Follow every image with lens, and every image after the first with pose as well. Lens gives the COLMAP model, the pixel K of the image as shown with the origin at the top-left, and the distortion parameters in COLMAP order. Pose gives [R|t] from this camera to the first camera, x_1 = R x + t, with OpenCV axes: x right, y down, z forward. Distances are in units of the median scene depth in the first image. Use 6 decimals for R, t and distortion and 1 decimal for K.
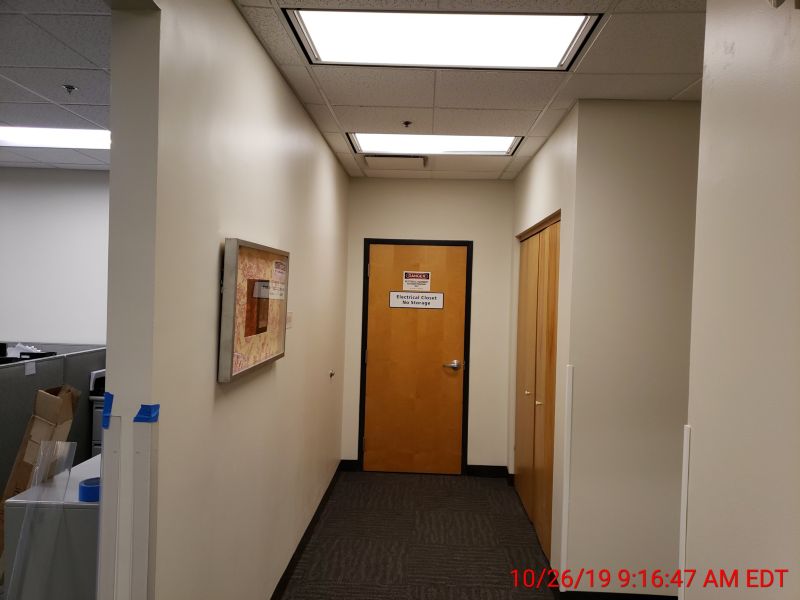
lens RADIAL K [[623.8, 0, 401.6], [0, 623.8, 290.3], [0, 0, 1]] dist [0.056571, -0.098351]
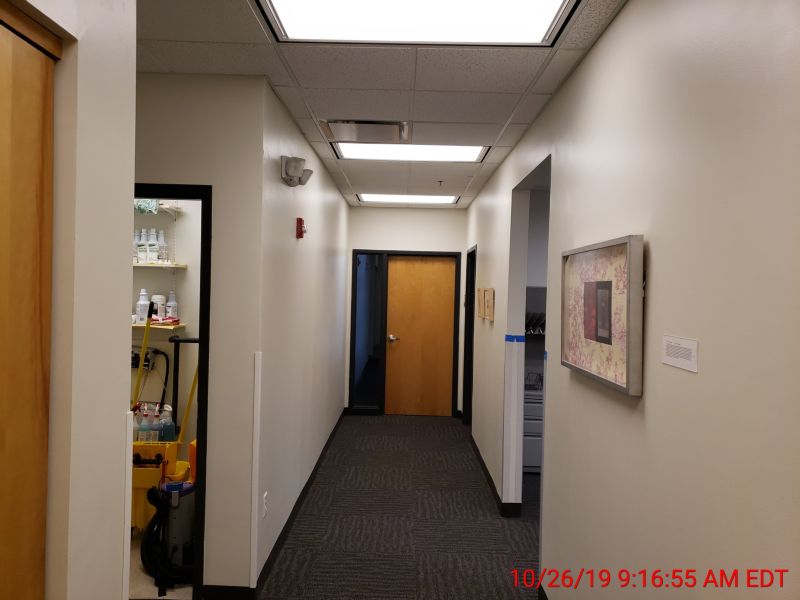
lens RADIAL K [[619.4, 0, 400.0], [0, 619.4, 300.0], [0, 0, 1]] dist [0.060095, -0.048027]
pose [[0.999442, -0.005844, 0.032890, -0.004247], [0.005077, 0.999714, 0.023362, 0.000212], [-0.033017, -0.023182, 0.999186, -0.104832]]
